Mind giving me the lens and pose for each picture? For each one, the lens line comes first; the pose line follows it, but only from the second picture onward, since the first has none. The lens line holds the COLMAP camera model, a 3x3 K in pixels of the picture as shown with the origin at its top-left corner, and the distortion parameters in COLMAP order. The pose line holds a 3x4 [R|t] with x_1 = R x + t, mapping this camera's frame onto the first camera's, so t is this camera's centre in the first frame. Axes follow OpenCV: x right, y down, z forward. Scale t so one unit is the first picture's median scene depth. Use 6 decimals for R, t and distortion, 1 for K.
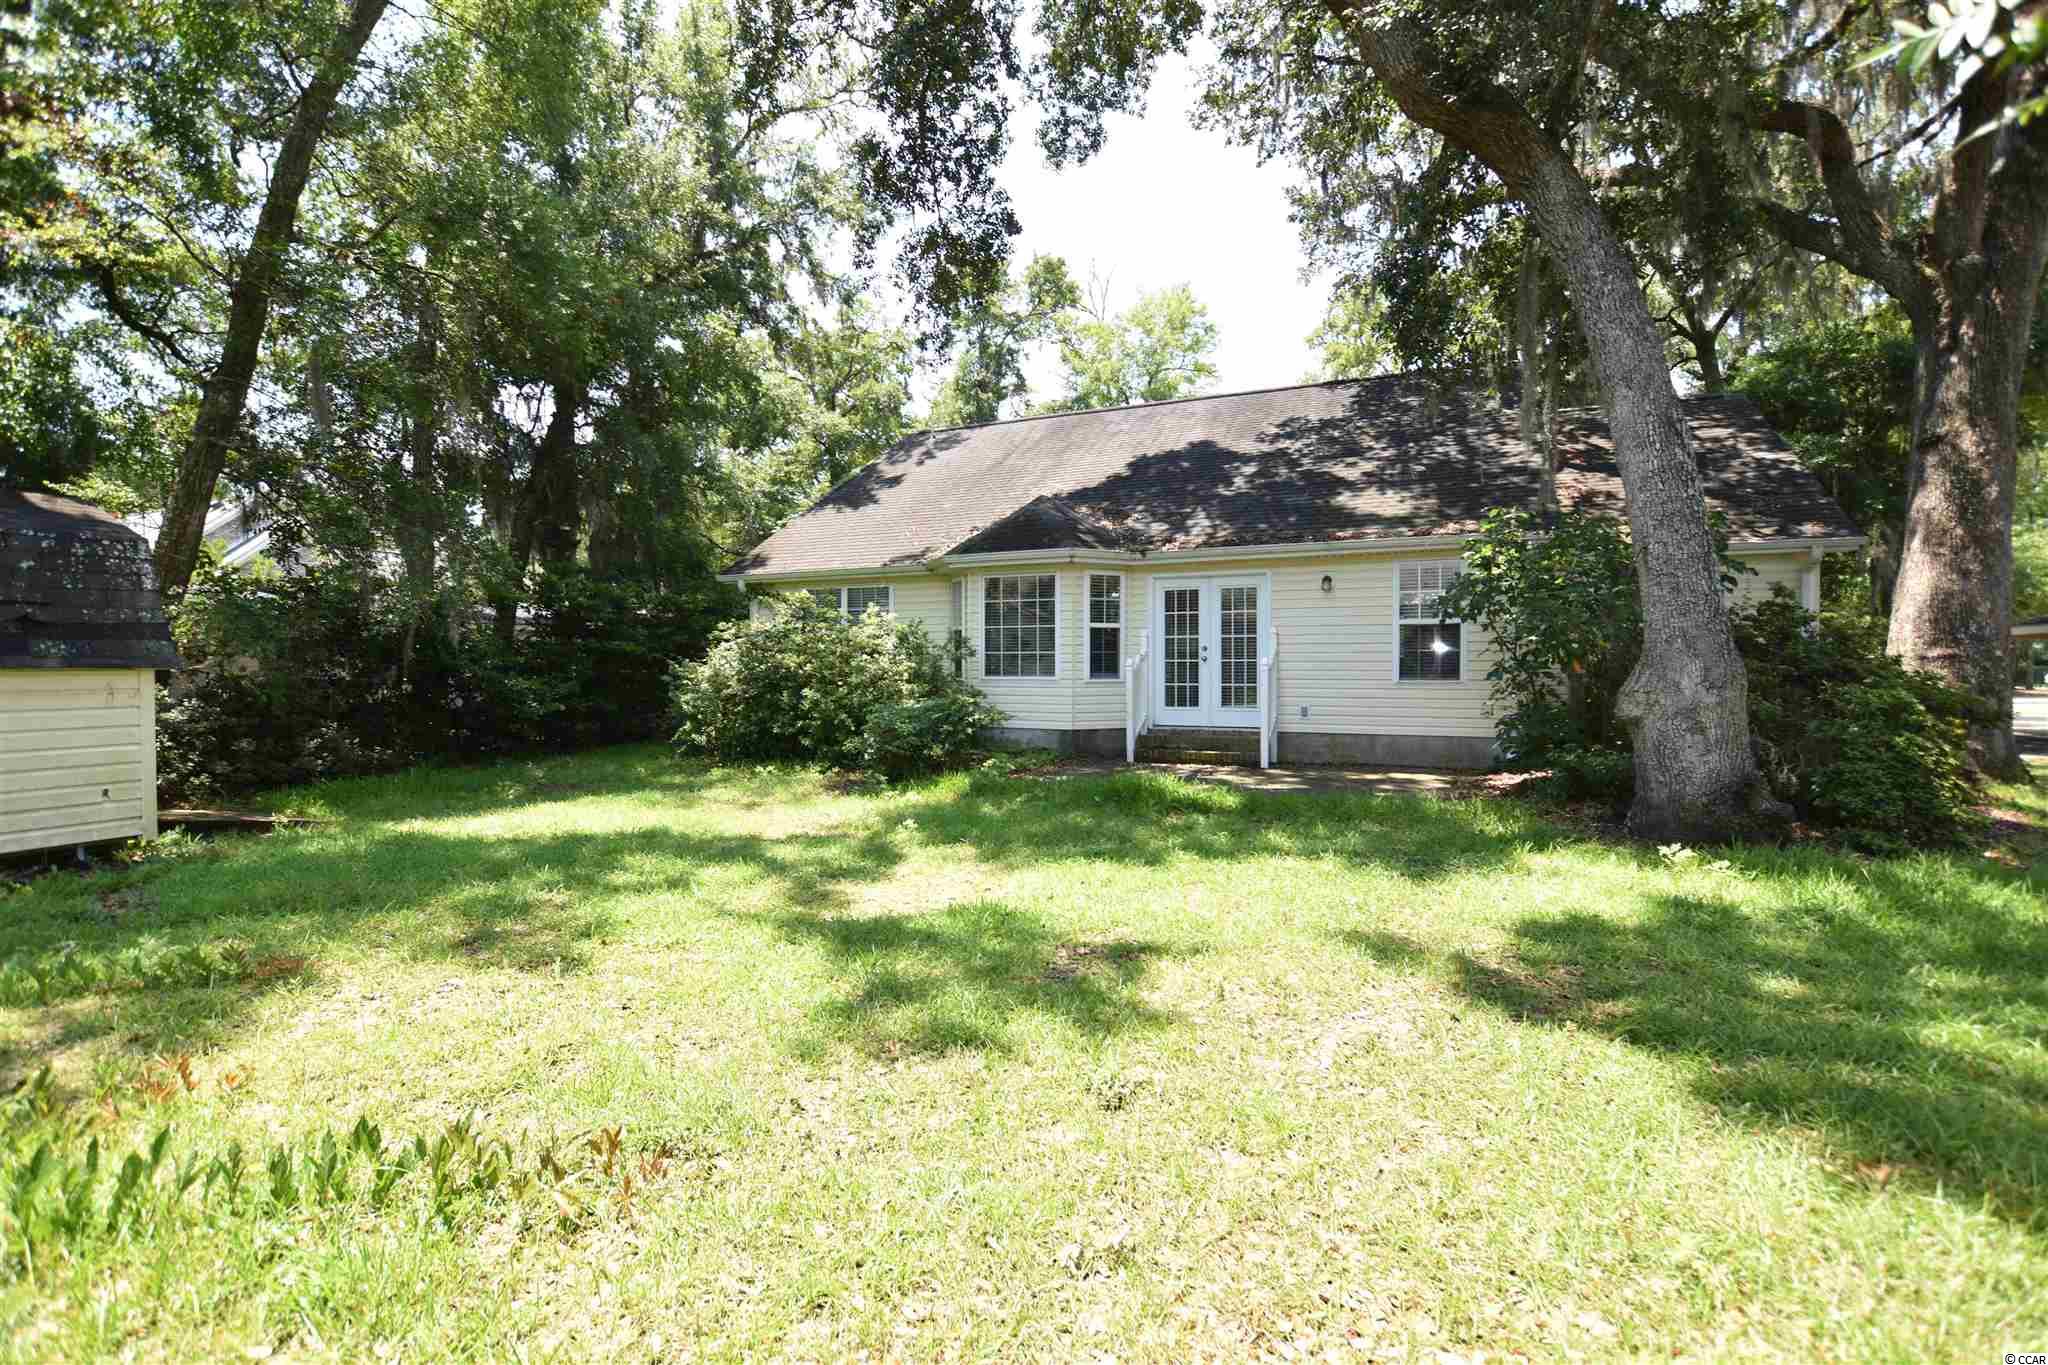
lens RADIAL K [[902.5, 0, 1017.7], [0, 902.5, 672.8], [0, 0, 1]] dist [-0.034758, 0.005470]
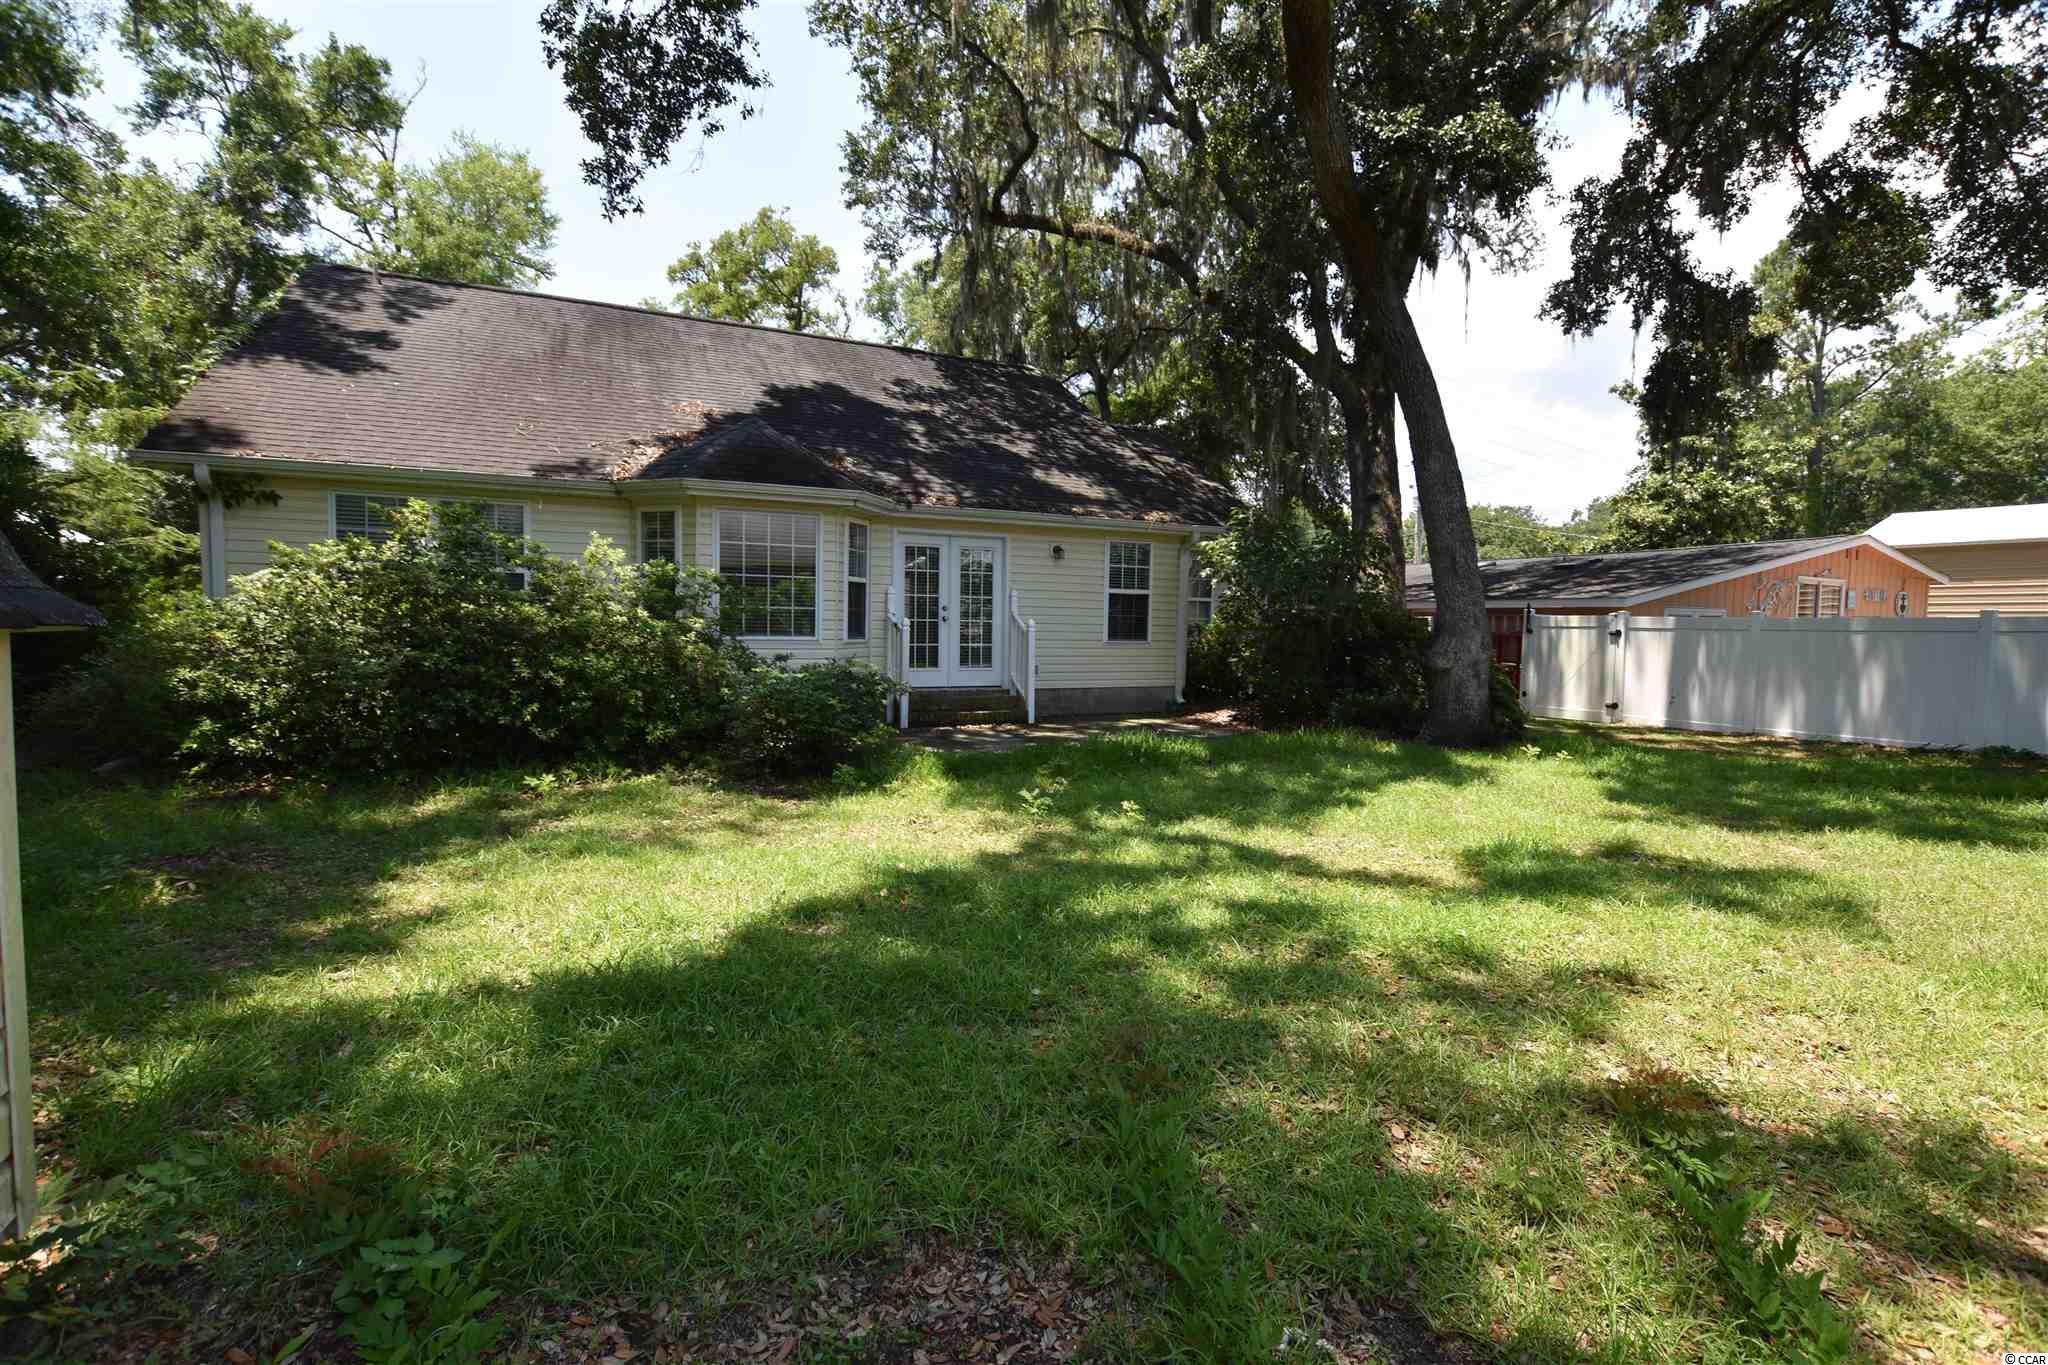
lens RADIAL K [[902.5, 0, 1018.4], [0, 902.5, 689.7], [0, 0, 1]] dist [-0.034758, 0.005470]
pose [[0.632935, -0.045620, 0.772860, -0.518478], [-0.011322, 0.997610, 0.068159, -0.006178], [-0.774122, -0.051891, 0.630905, 0.303145]]
